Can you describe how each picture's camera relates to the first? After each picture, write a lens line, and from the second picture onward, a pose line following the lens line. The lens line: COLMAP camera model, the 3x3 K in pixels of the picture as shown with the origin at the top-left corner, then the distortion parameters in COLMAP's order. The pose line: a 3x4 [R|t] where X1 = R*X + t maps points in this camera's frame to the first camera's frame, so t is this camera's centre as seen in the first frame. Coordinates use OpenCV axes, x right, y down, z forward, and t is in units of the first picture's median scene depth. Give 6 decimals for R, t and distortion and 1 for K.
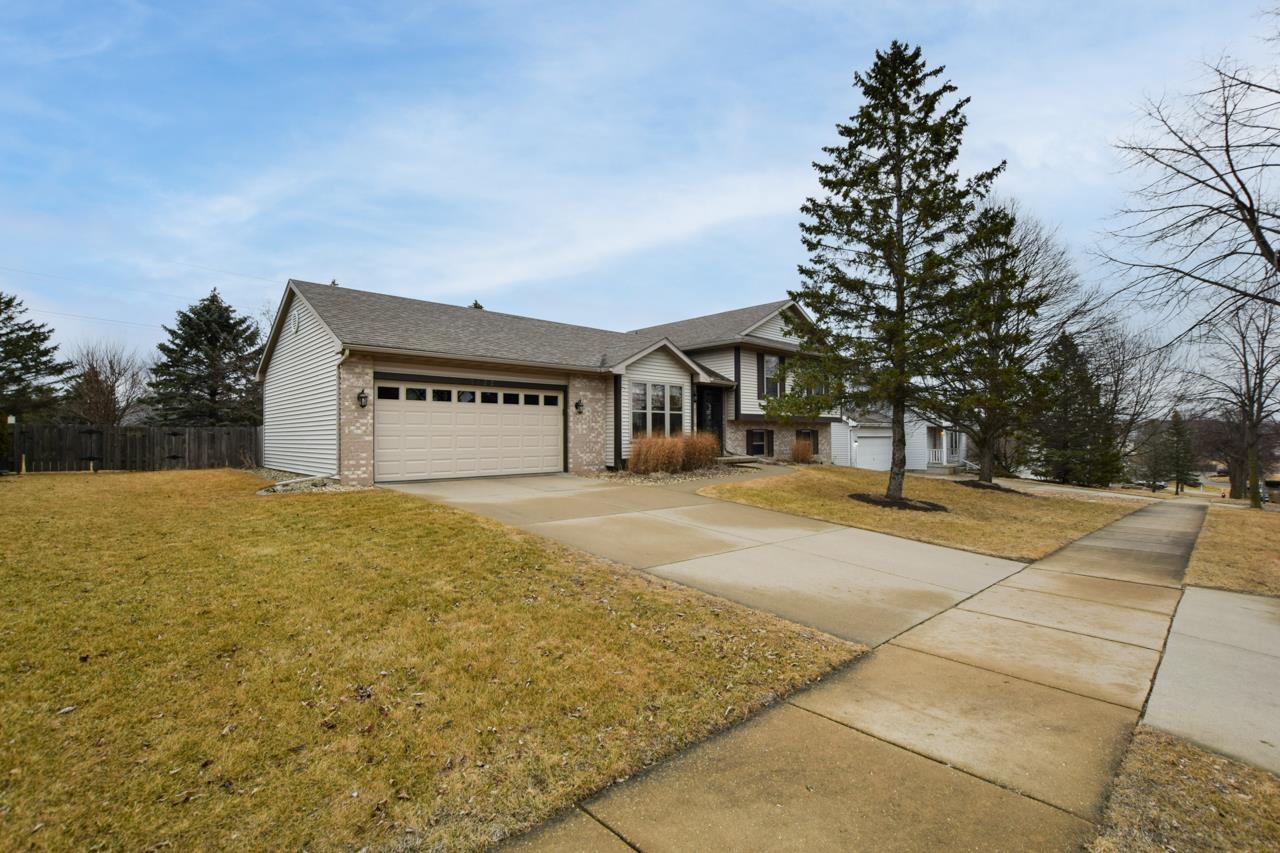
lens RADIAL K [[573.0, 0, 640.0], [0, 573.0, 426.5], [0, 0, 1]] dist [-0.029824, 0.000271]
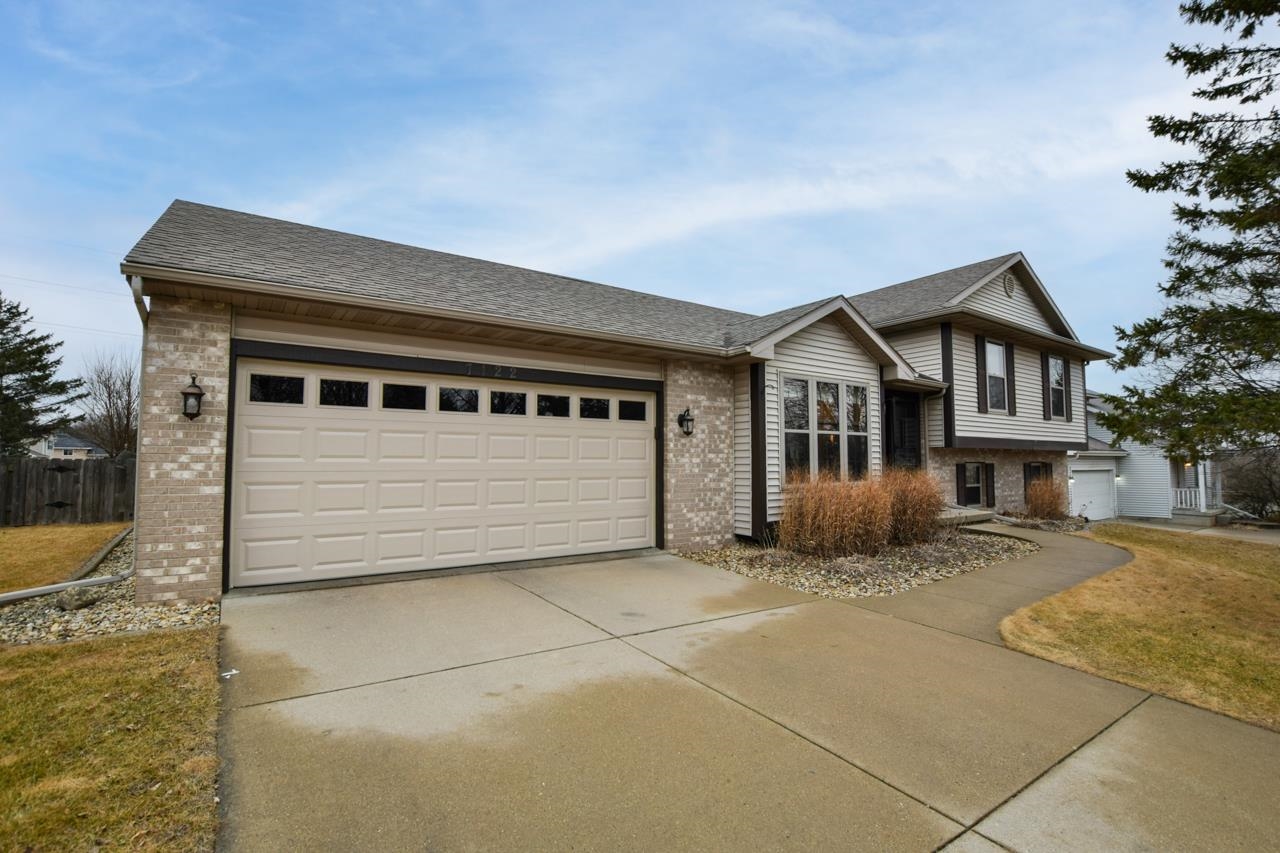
lens RADIAL K [[591.8, 0, 644.1], [0, 591.8, 429.2], [0, 0, 1]] dist [-0.031059, 0.000308]
pose [[0.989188, -0.005305, -0.146555, -0.063241], [-0.000768, 0.999144, -0.041354, -0.005778], [0.146649, 0.041019, 0.988338, 0.451262]]
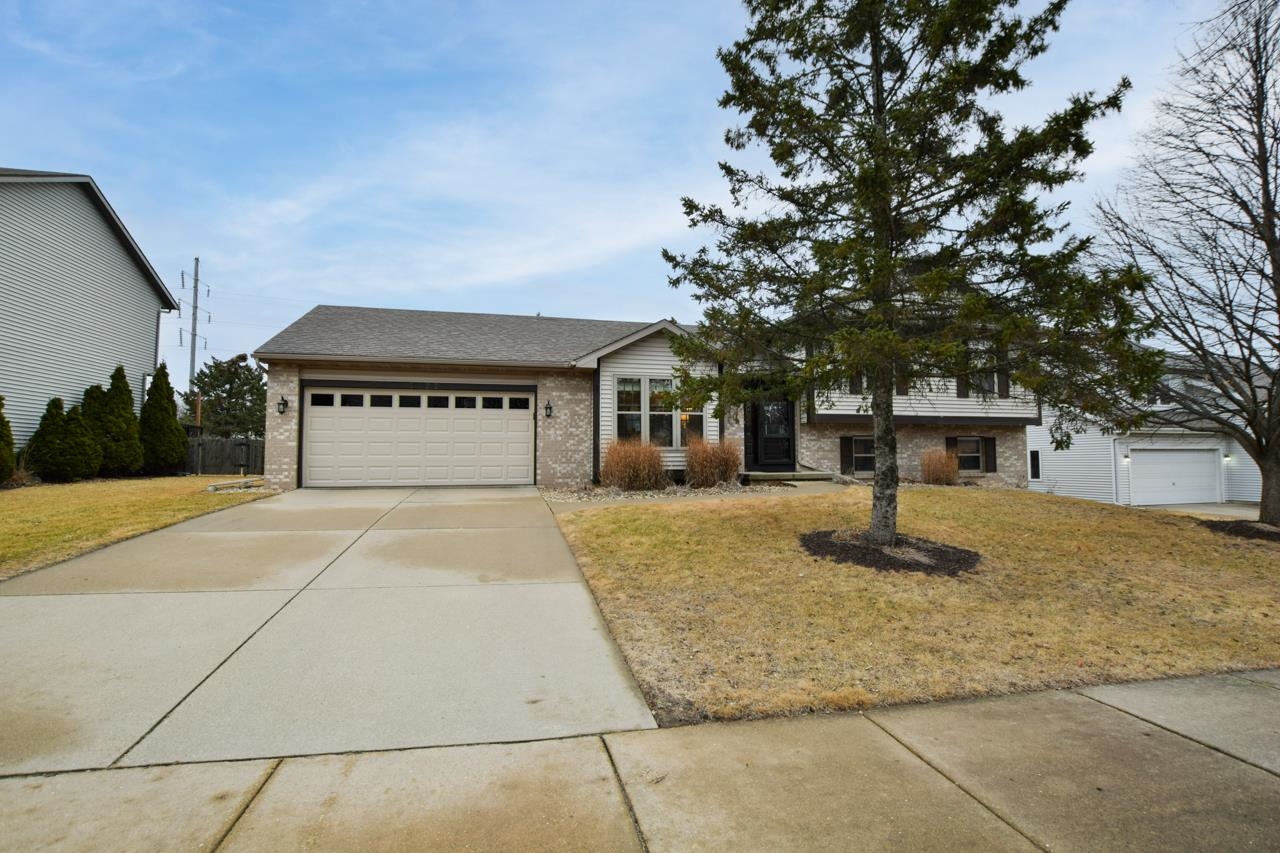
lens RADIAL K [[573.0, 0, 640.0], [0, 573.0, 426.5], [0, 0, 1]] dist [-0.029824, 0.000271]
pose [[0.868301, -0.027366, -0.495283, 0.429472], [0.008615, 0.999158, -0.040104, 0.026646], [0.495964, 0.030556, 0.867806, 0.313105]]
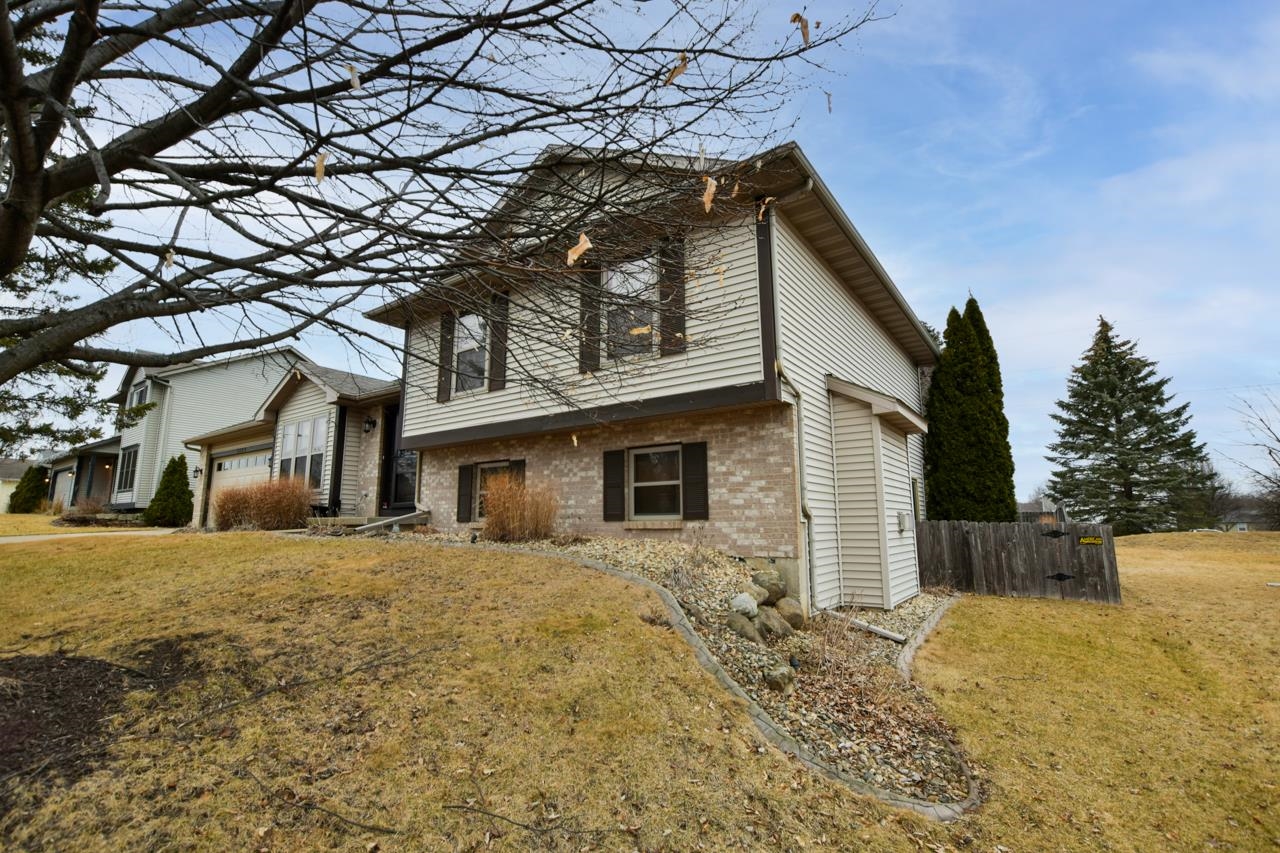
lens RADIAL K [[573.0, 0, 640.0], [0, 573.0, 426.5], [0, 0, 1]] dist [-0.029824, 0.000271]
pose [[0.181682, -0.127652, -0.975037, 0.930892], [0.048522, 0.991495, -0.120765, 0.052553], [0.982160, -0.025370, 0.186330, 1.400486]]
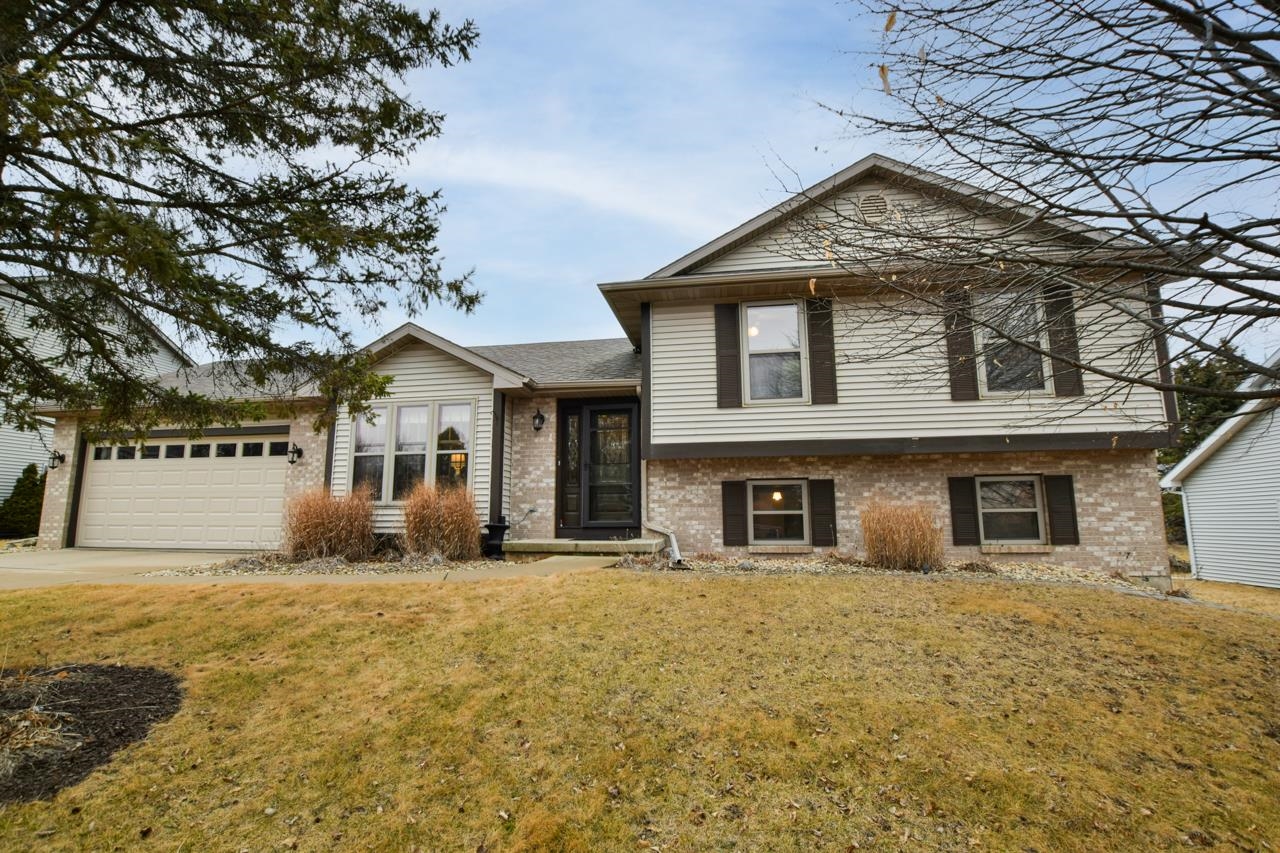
lens RADIAL K [[591.8, 0, 644.1], [0, 591.8, 429.2], [0, 0, 1]] dist [-0.031059, 0.000308]
pose [[0.595081, -0.121786, -0.794384, 0.678109], [0.014046, 0.989876, -0.141235, 0.039191], [0.803543, 0.072889, 0.590768, 0.899228]]
